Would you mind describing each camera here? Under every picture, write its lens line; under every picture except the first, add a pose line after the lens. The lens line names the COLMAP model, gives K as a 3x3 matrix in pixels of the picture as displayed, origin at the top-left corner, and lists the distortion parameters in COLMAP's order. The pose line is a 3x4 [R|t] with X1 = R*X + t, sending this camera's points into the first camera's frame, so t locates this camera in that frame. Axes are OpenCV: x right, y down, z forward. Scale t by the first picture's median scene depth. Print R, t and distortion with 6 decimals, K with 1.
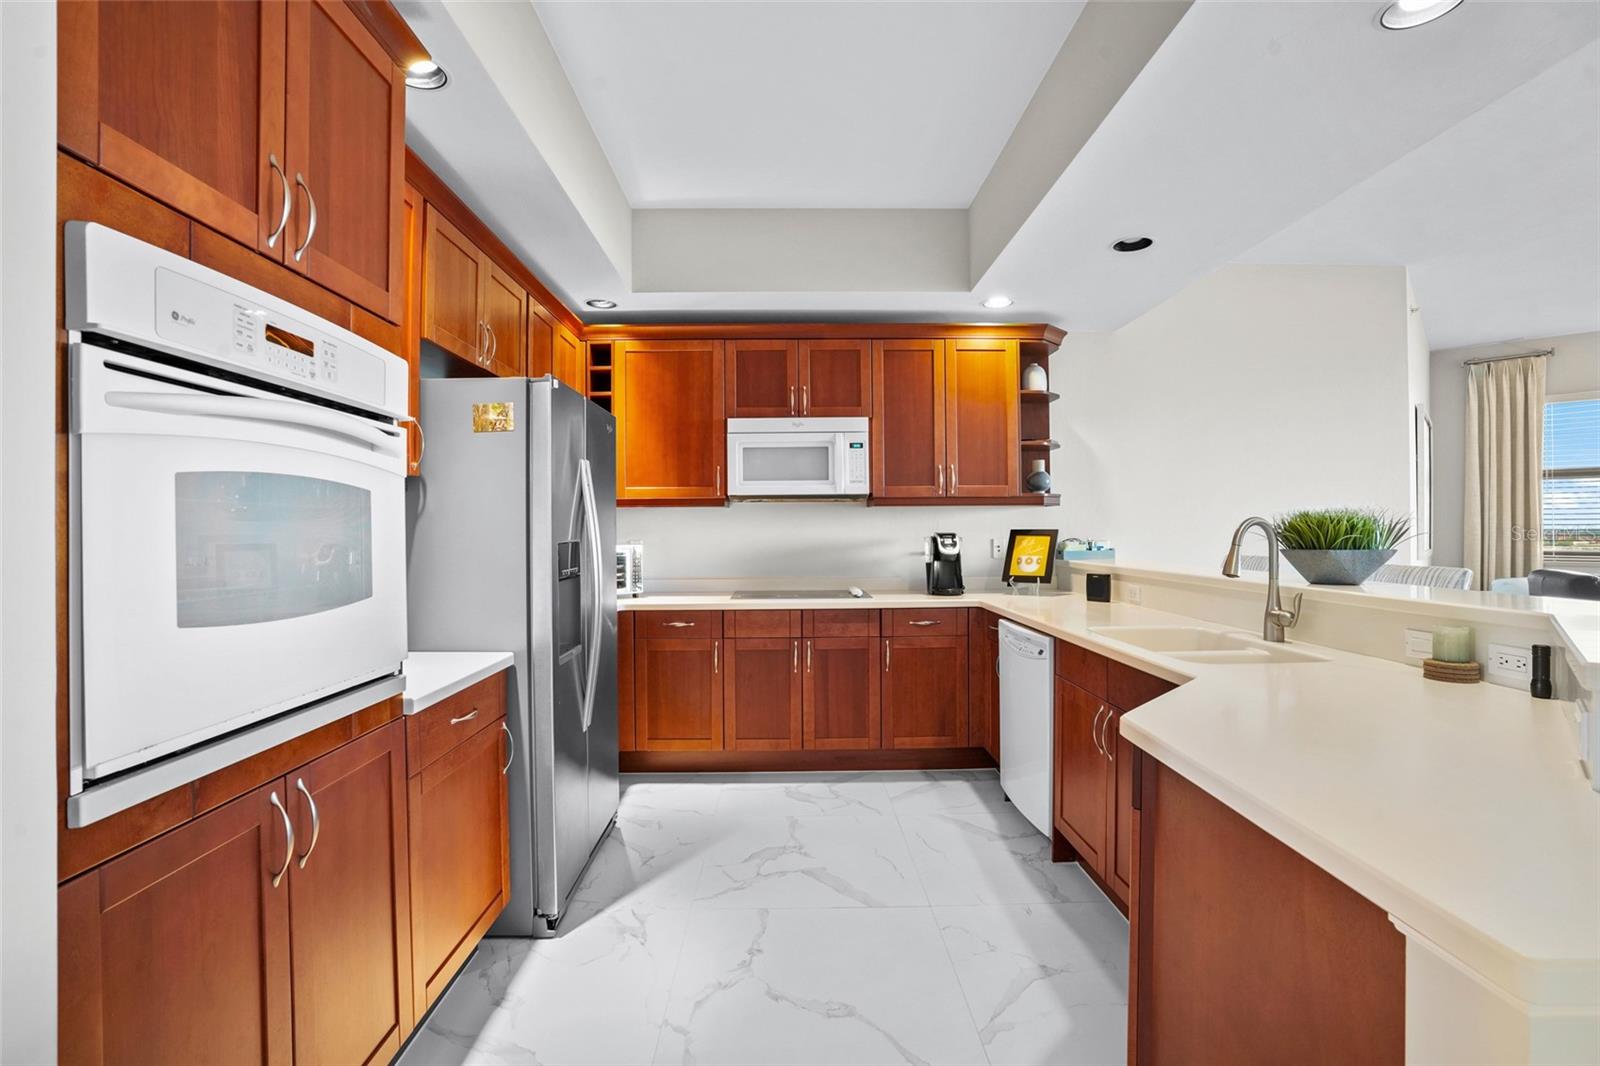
lens RADIAL K [[733.8, 0, 800.0], [0, 733.8, 533.0], [0, 0, 1]] dist [-0.035546, 0.000482]
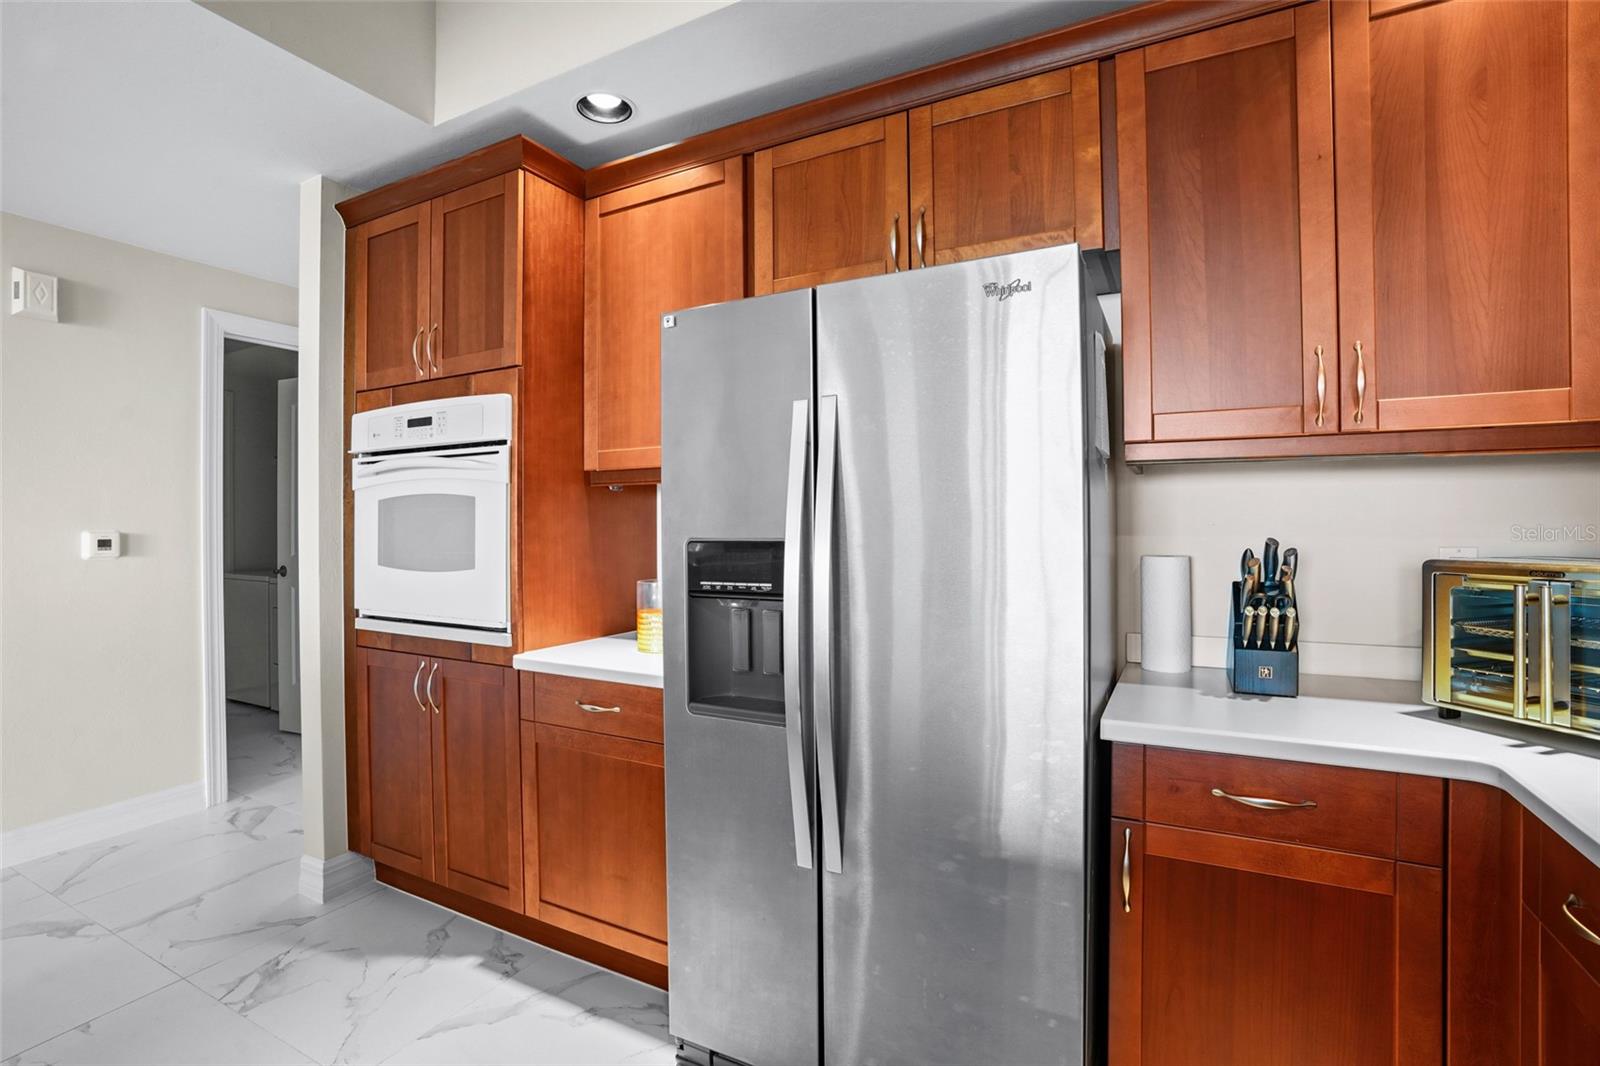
lens RADIAL K [[733.8, 0, 800.0], [0, 733.8, 533.0], [0, 0, 1]] dist [-0.035546, 0.000482]
pose [[-0.482553, 0.007878, -0.875832, 0.140252], [-0.001795, 0.999949, 0.009983, 0.000061], [0.875865, 0.006389, -0.482514, 0.830113]]
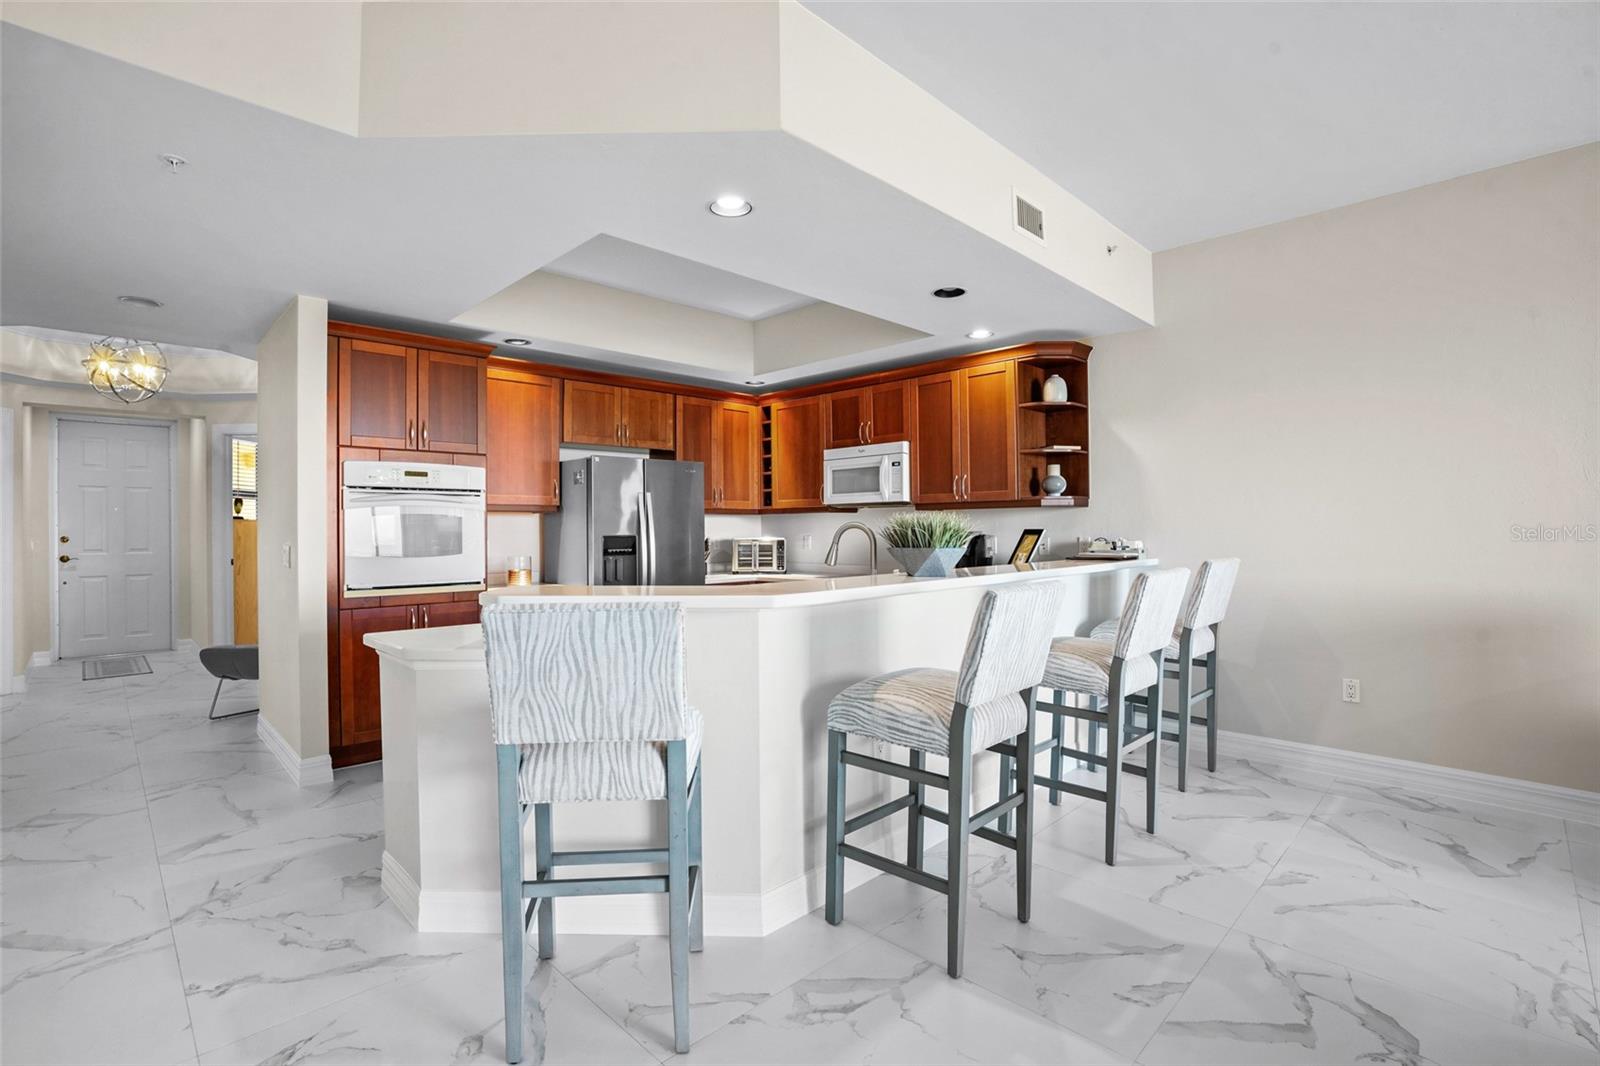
lens RADIAL K [[775.2, 0, 800.0], [0, 775.2, 533.0], [0, 0, 1]] dist [-0.000561, 0.000013]
pose [[0.692840, 0.005705, -0.721069, 0.938464], [-0.002895, 0.999983, 0.005130, -0.004529], [0.721085, -0.001467, 0.692845, -0.063850]]
